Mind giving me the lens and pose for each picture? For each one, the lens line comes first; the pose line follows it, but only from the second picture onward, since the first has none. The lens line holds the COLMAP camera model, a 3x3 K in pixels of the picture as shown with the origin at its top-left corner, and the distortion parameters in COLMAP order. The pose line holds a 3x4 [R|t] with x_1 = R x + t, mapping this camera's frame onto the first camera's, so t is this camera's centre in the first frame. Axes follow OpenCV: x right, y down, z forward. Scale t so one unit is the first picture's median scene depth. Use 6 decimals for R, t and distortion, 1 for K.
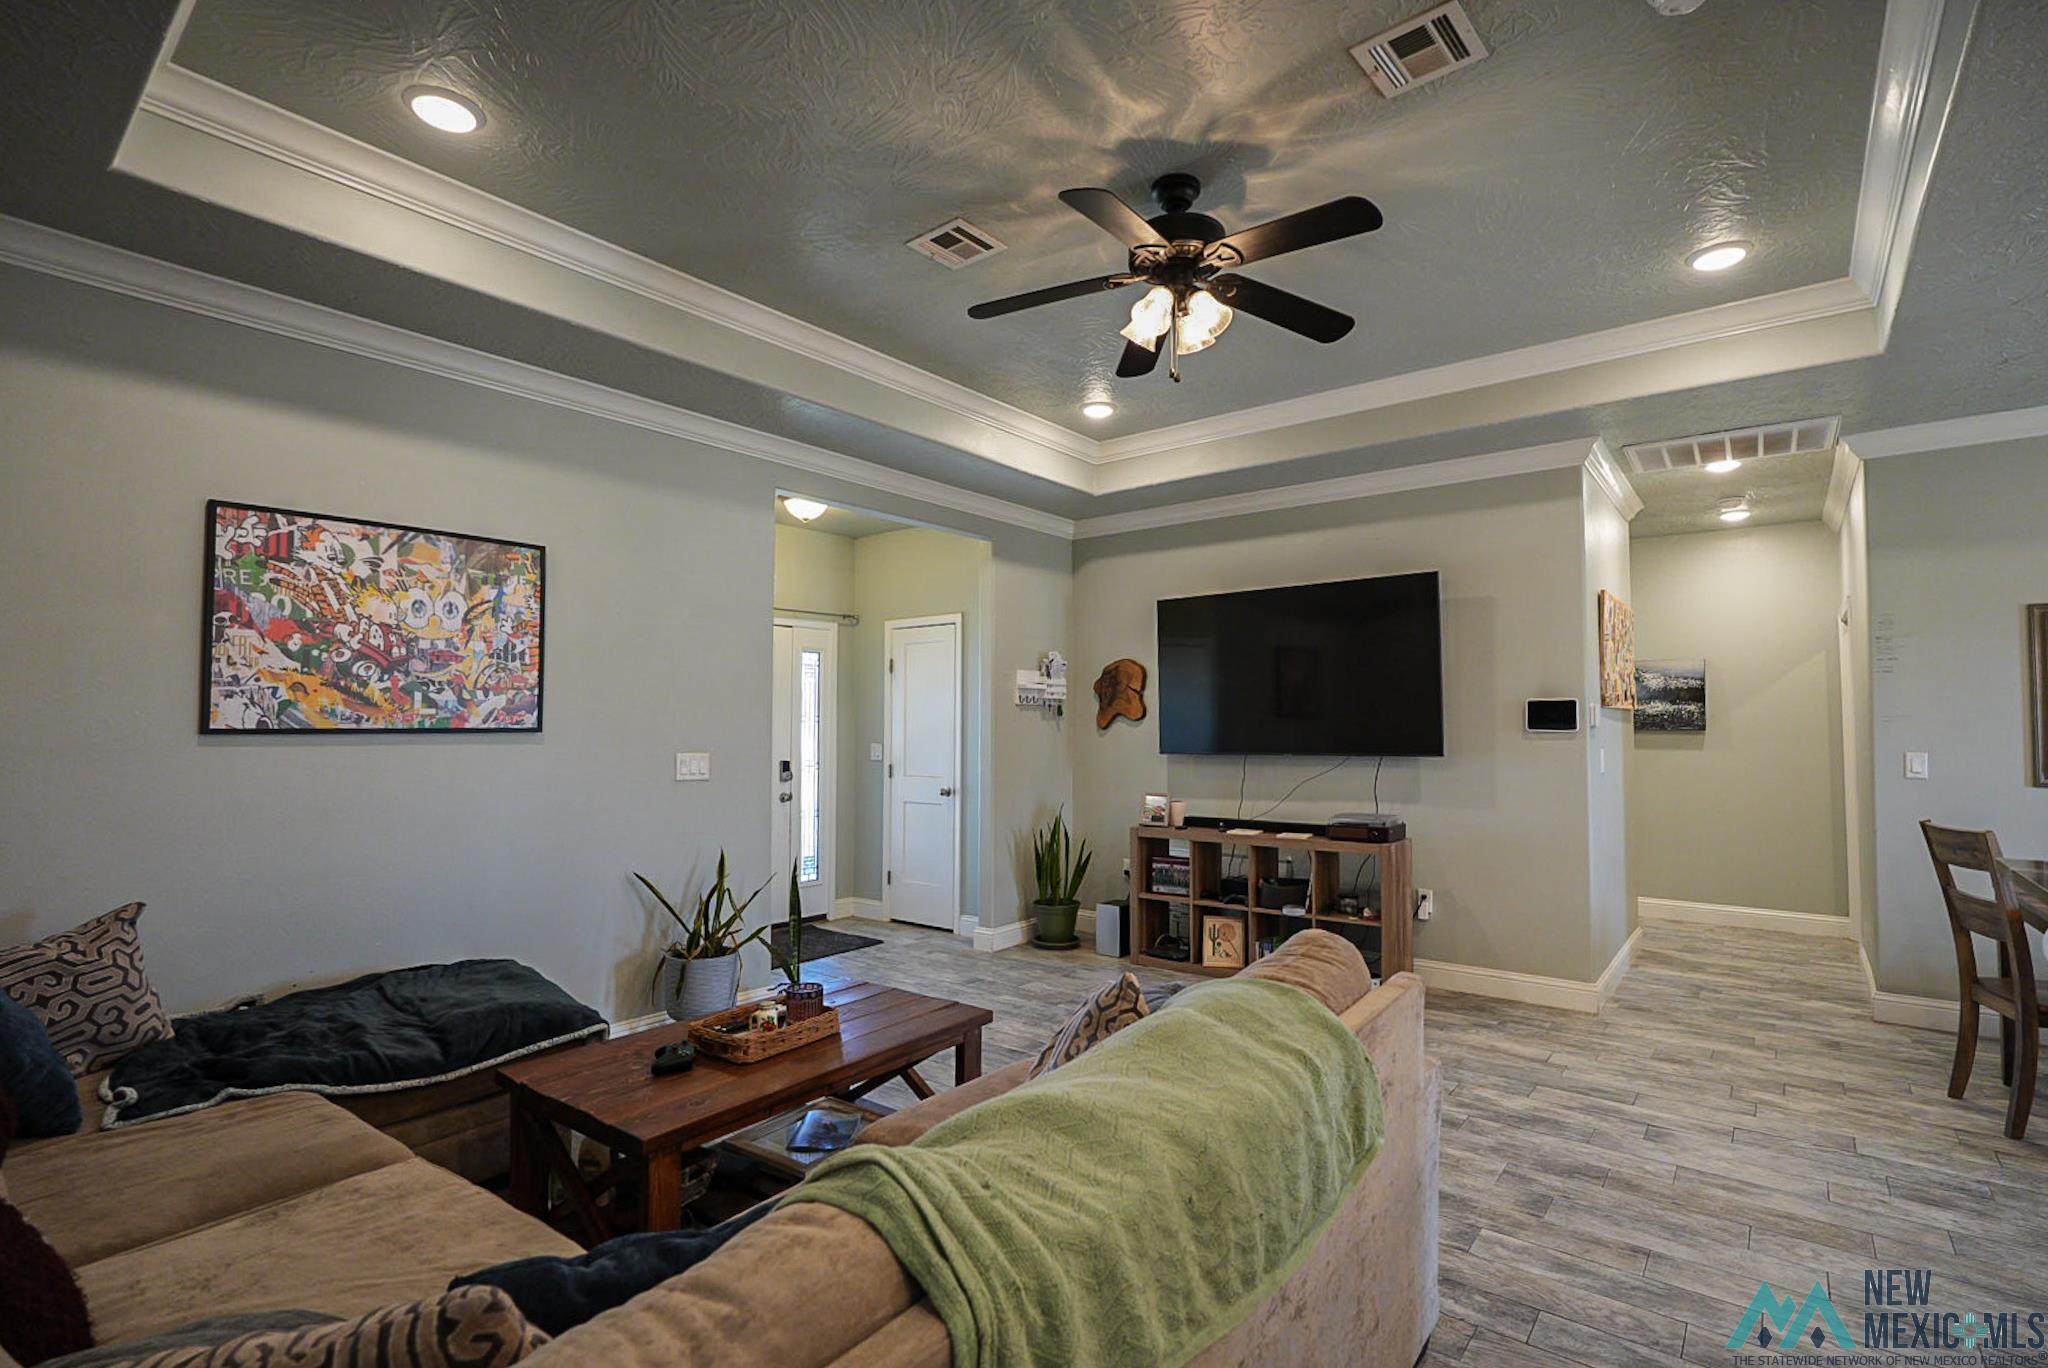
lens RADIAL K [[955.0, 0, 1027.0], [0, 955.0, 685.6], [0, 0, 1]] dist [-0.010979, 0.004314]
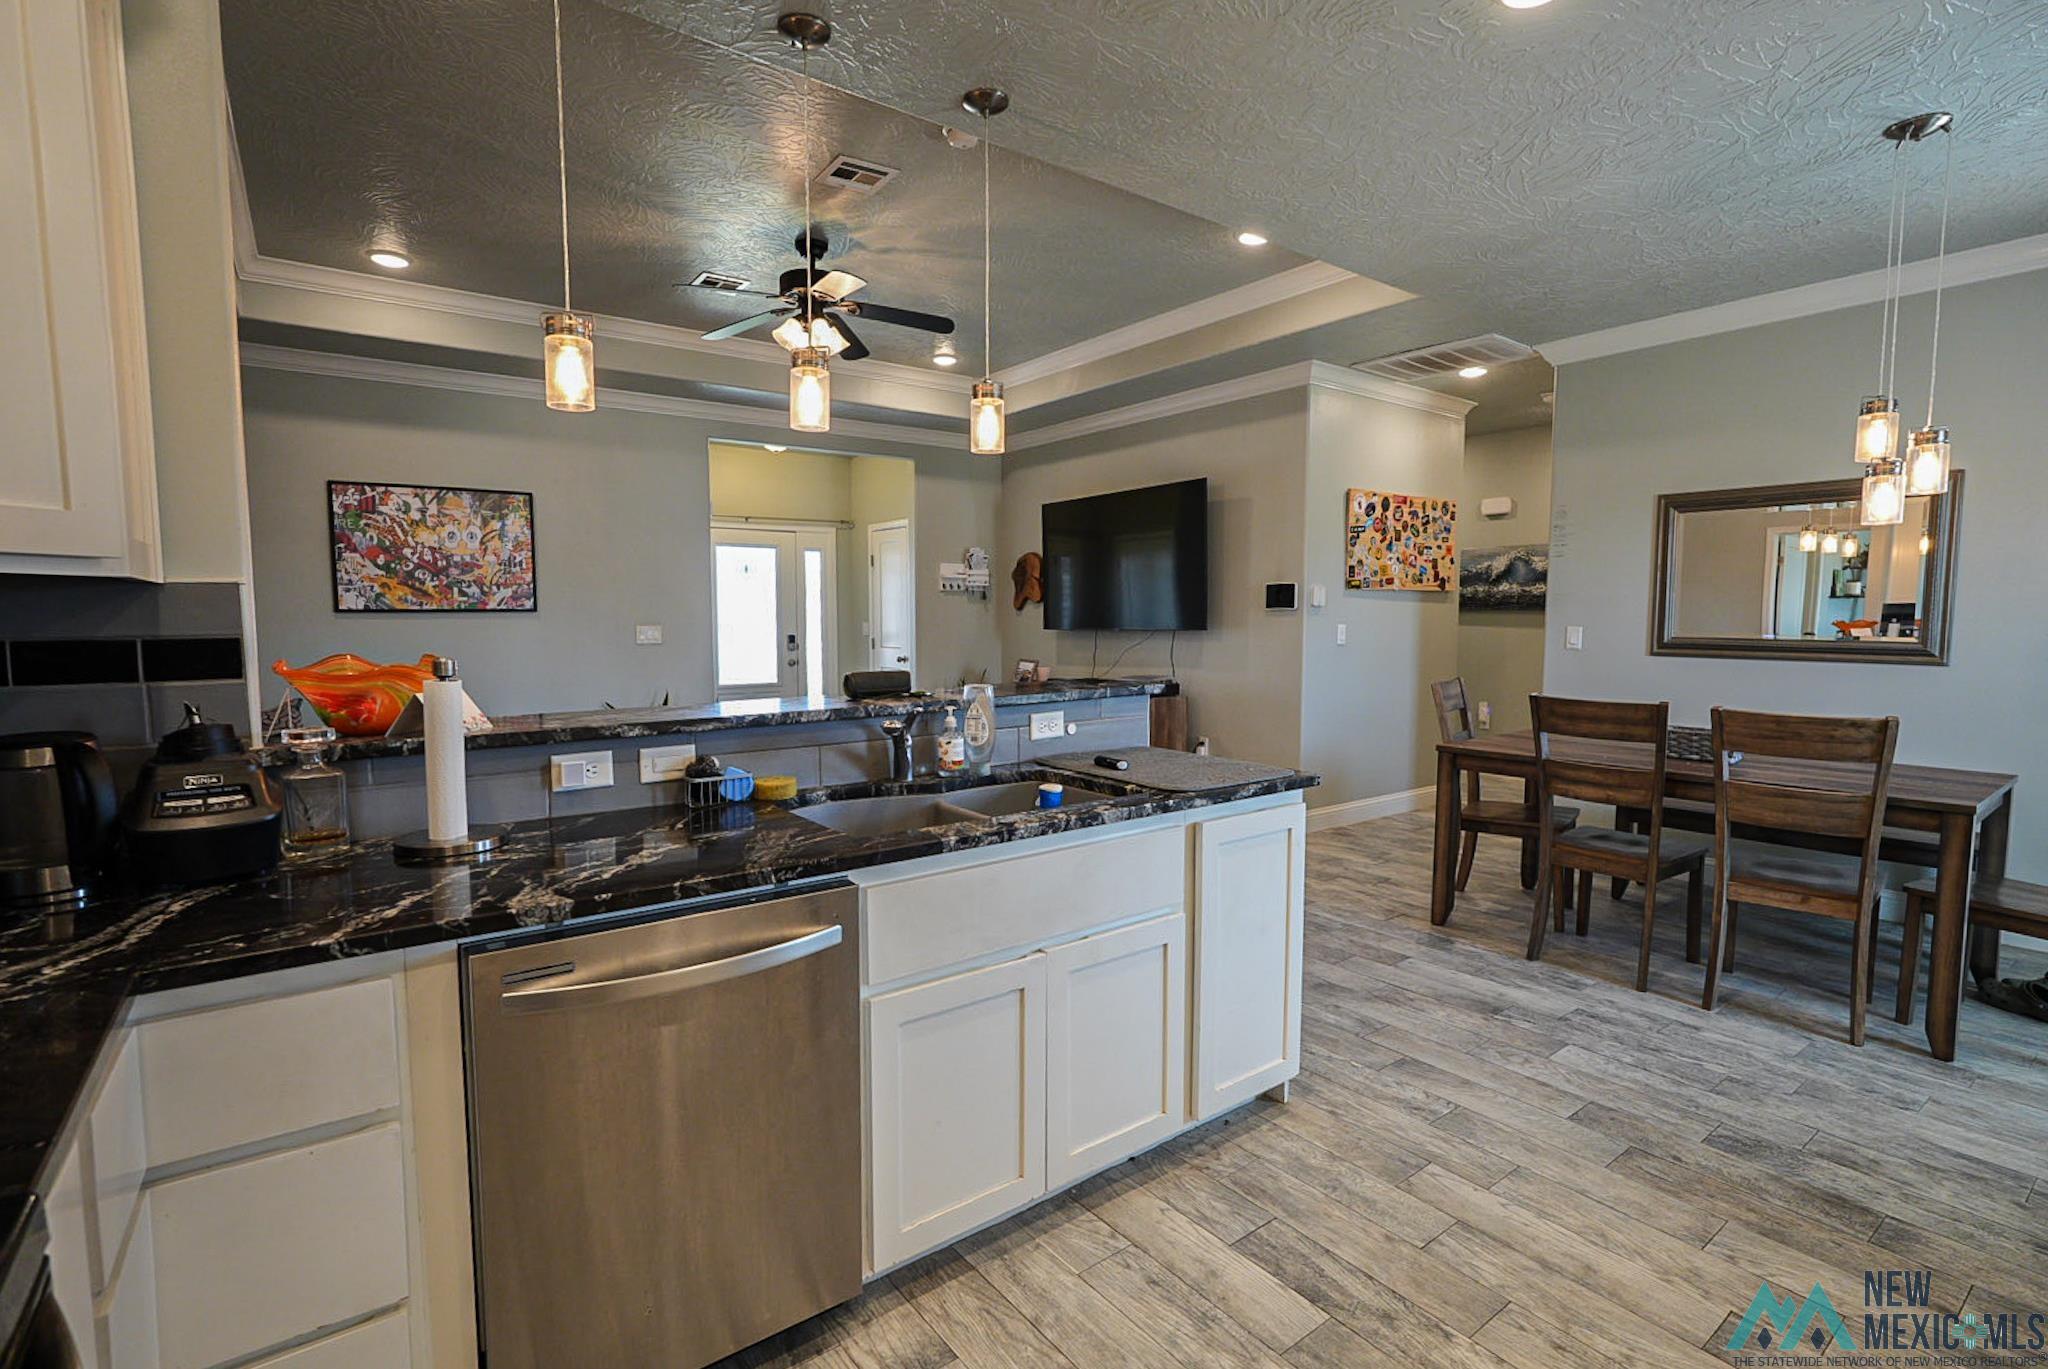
lens RADIAL K [[955.0, 0, 1019.0], [0, 955.0, 683.3], [0, 0, 1]] dist [-0.010979, 0.004314]
pose [[0.967682, 0.015658, -0.251687, 0.726408], [0.013856, 0.993261, 0.115065, -0.004451], [0.251793, -0.114834, 0.960944, -0.368669]]
